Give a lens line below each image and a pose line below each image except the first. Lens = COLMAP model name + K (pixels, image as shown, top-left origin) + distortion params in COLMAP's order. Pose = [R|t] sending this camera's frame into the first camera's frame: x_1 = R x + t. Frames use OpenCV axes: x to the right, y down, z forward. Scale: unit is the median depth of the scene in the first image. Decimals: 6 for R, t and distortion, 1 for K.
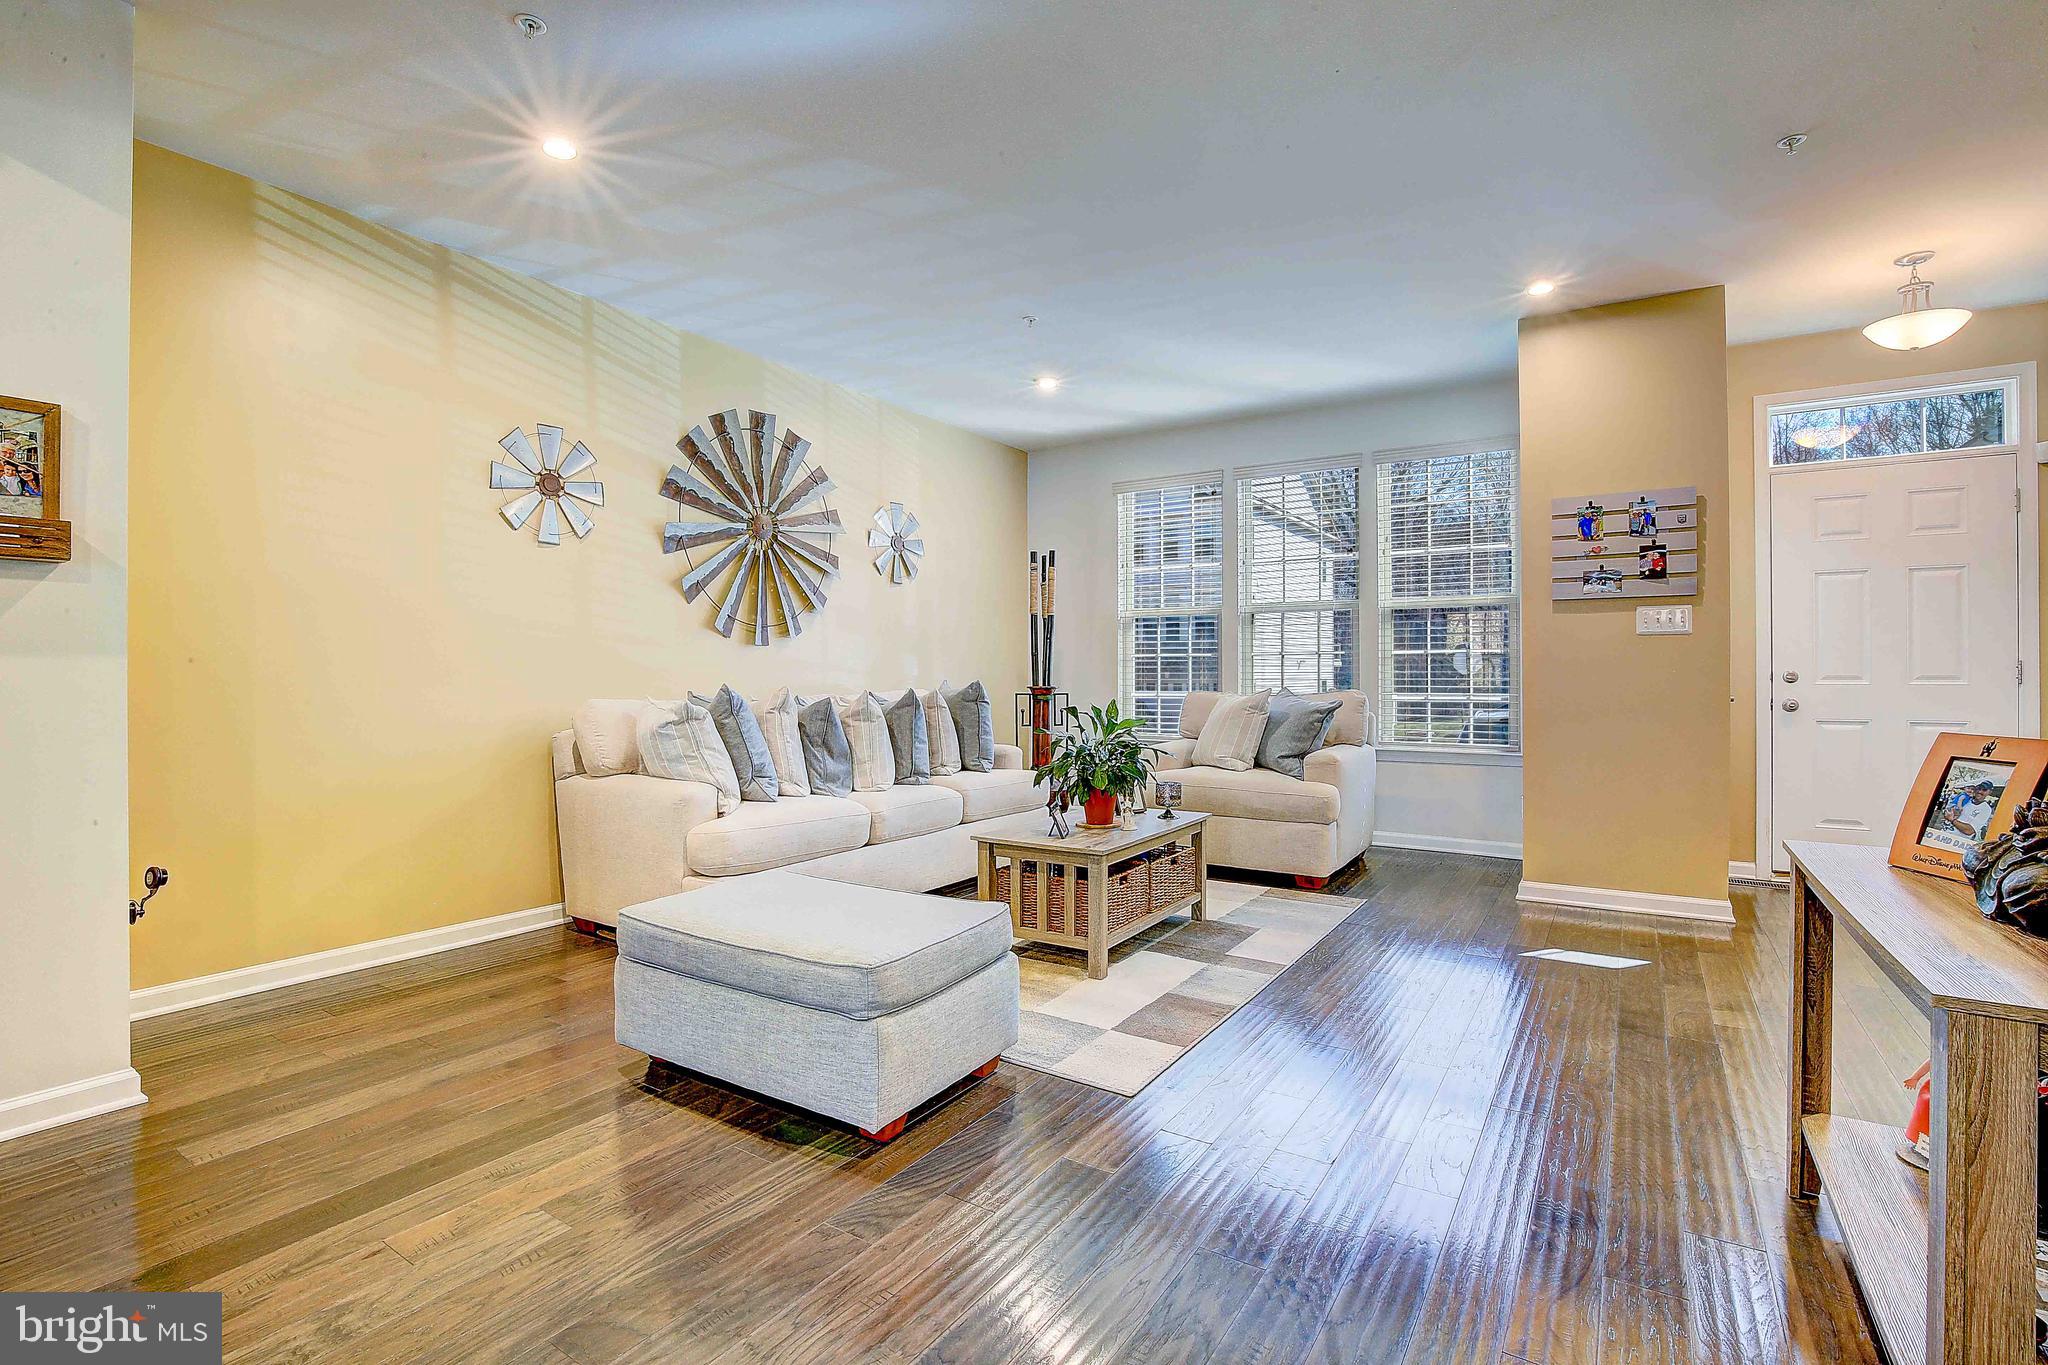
lens RADIAL K [[940.7, 0, 1015.3], [0, 940.7, 672.4], [0, 0, 1]] dist [-0.034830, 0.005720]
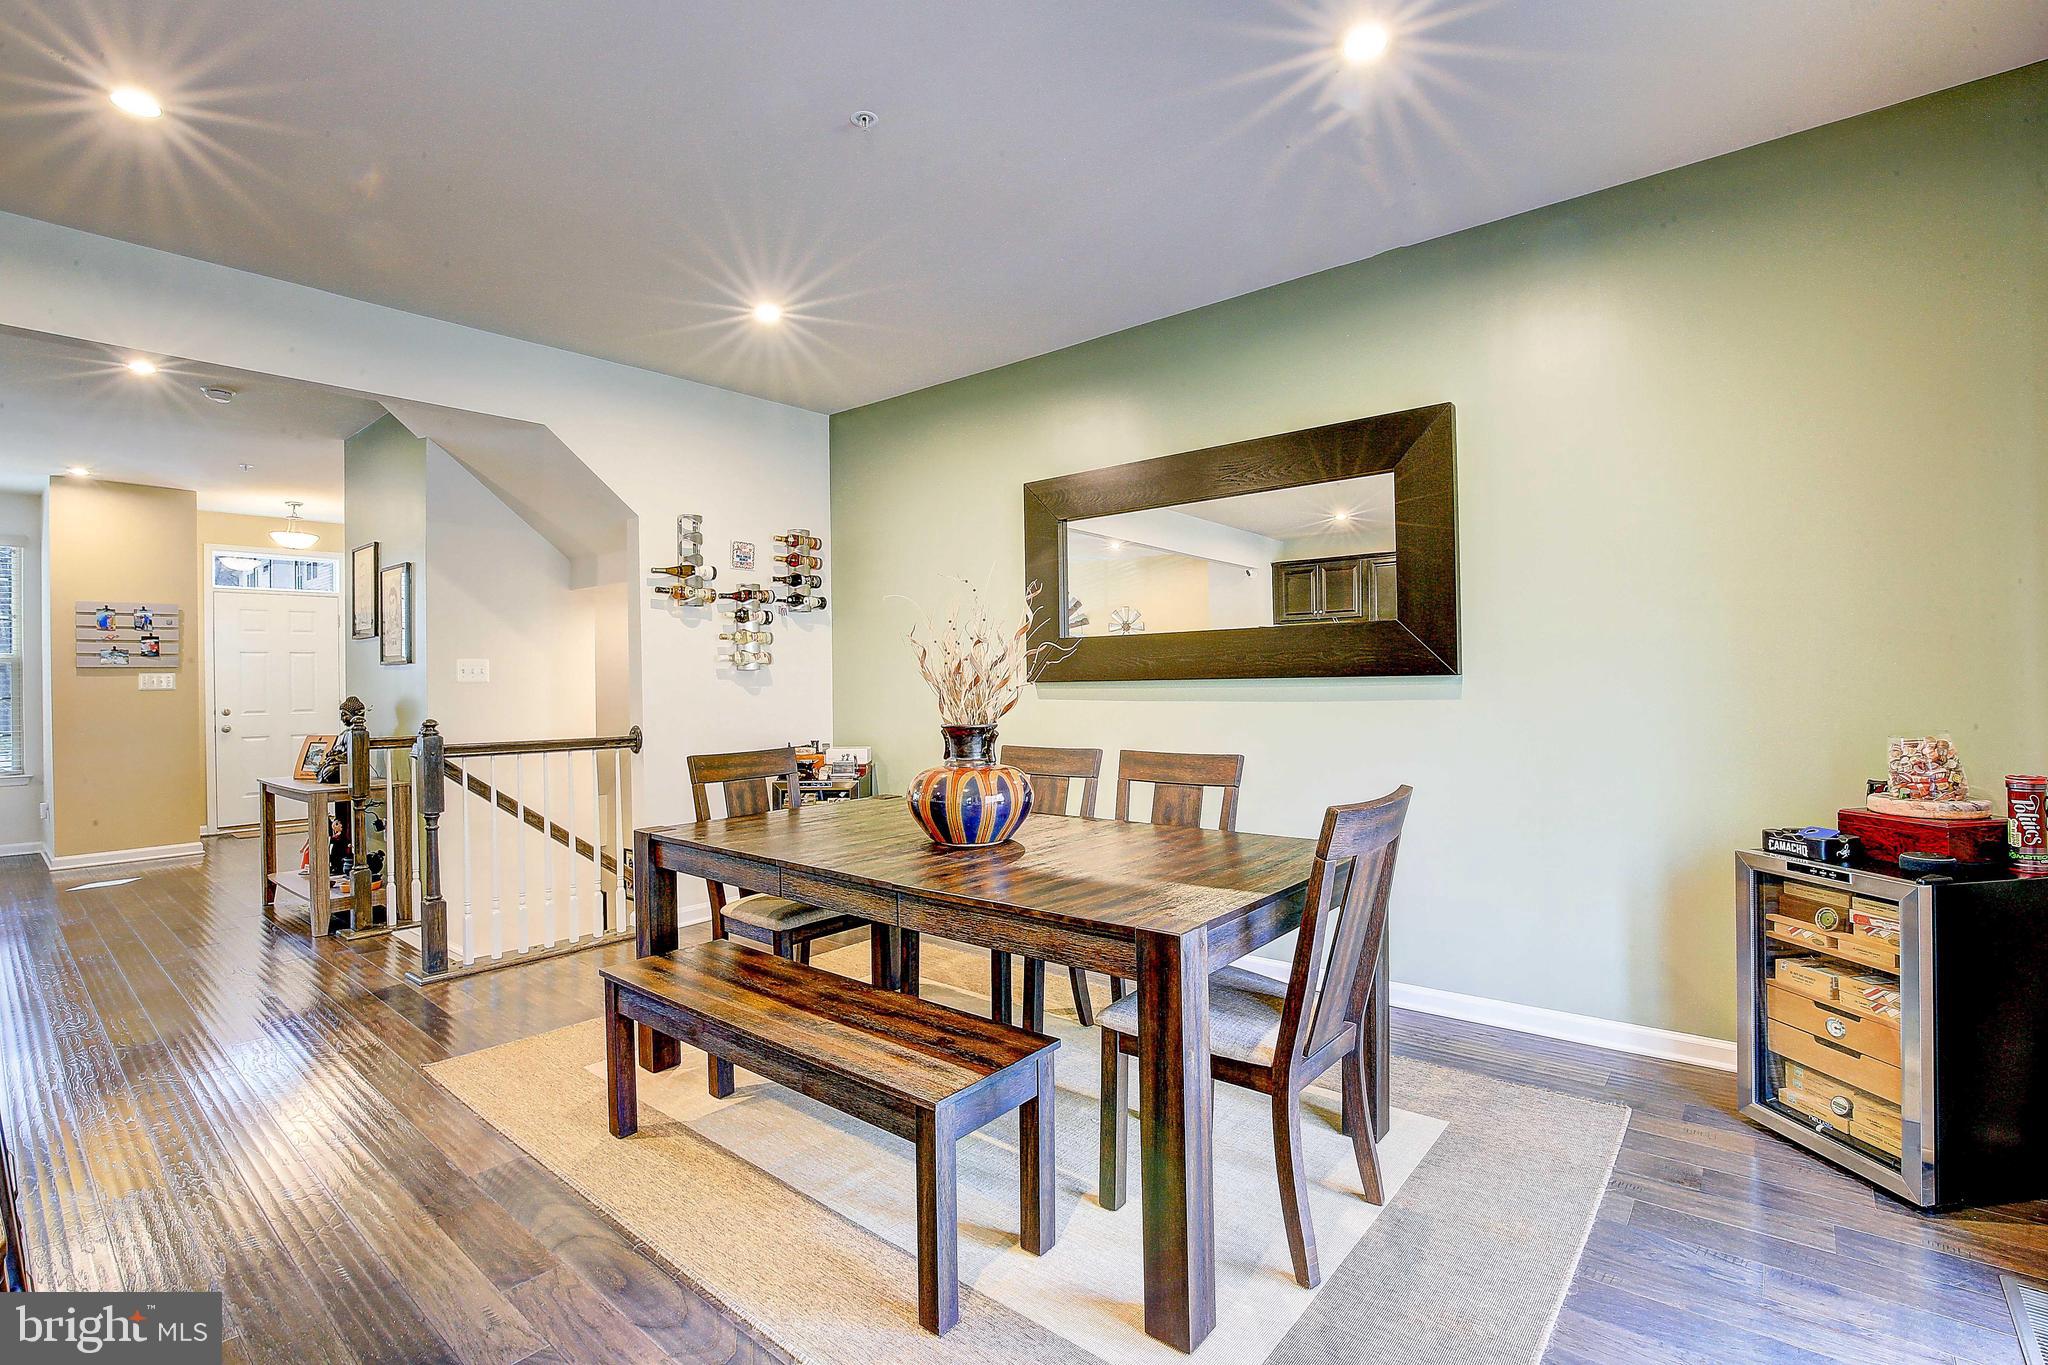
lens RADIAL K [[935.3, 0, 998.4], [0, 935.3, 674.3], [0, 0, 1]] dist [-0.024398, 0.000047]
pose [[0.135931, -0.000468, 0.990718, -0.715613], [0.021534, 0.999765, -0.002482, -0.033469], [-0.990484, 0.021672, 0.135909, -0.710276]]
